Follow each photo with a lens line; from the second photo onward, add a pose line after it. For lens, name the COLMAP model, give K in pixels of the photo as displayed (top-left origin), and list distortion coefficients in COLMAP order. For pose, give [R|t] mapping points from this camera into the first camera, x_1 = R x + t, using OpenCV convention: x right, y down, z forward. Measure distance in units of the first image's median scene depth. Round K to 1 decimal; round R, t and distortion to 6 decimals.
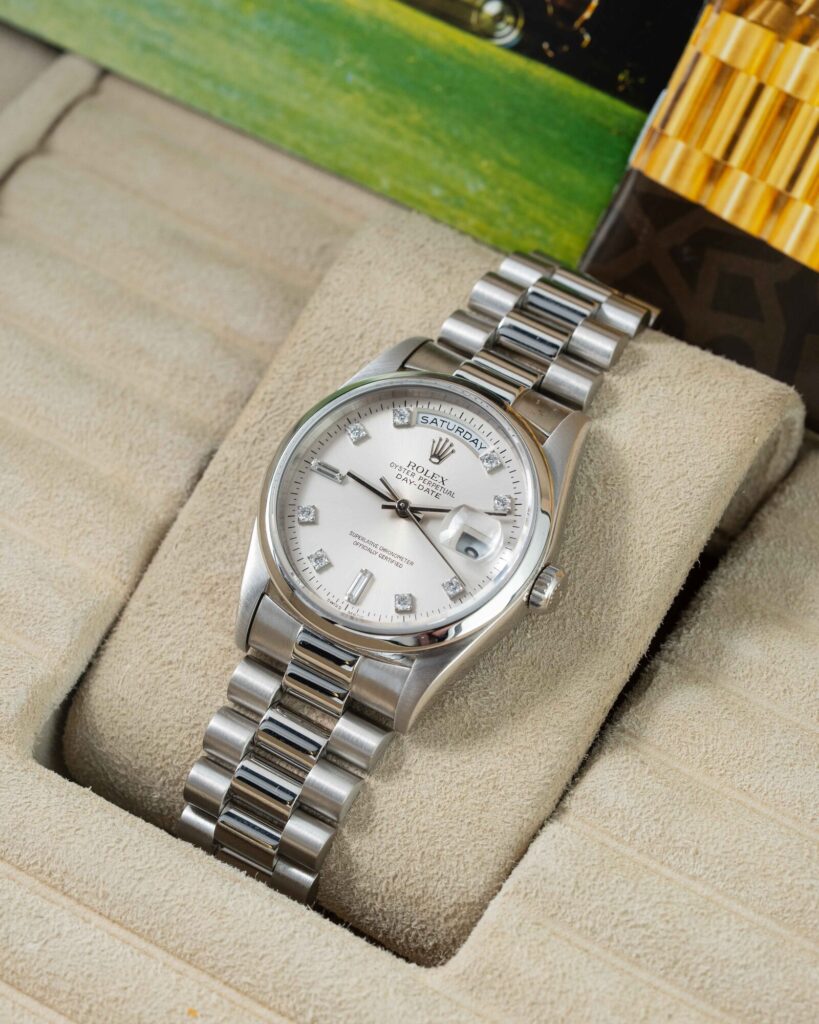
lens RADIAL K [[5088.2, 0, 409.5], [0, 5088.2, 512.0], [0, 0, 1]] dist [0.193296, -2.386043]
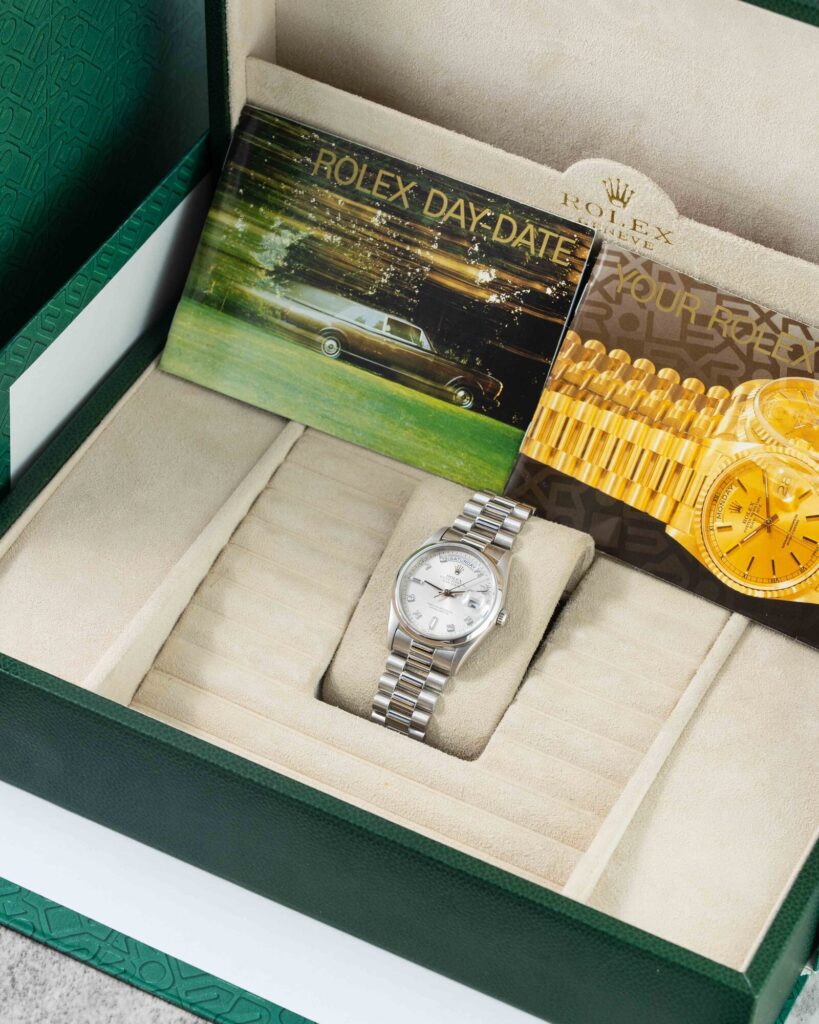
lens RADIAL K [[5088.2, 0, 409.5], [0, 5088.2, 512.0], [0, 0, 1]] dist [0.193296, -2.386043]
pose [[0.996431, -0.079383, 0.028714, -0.090791], [0.079649, 0.996789, -0.008262, -0.021544], [-0.027966, 0.010520, 0.999554, -1.609972]]
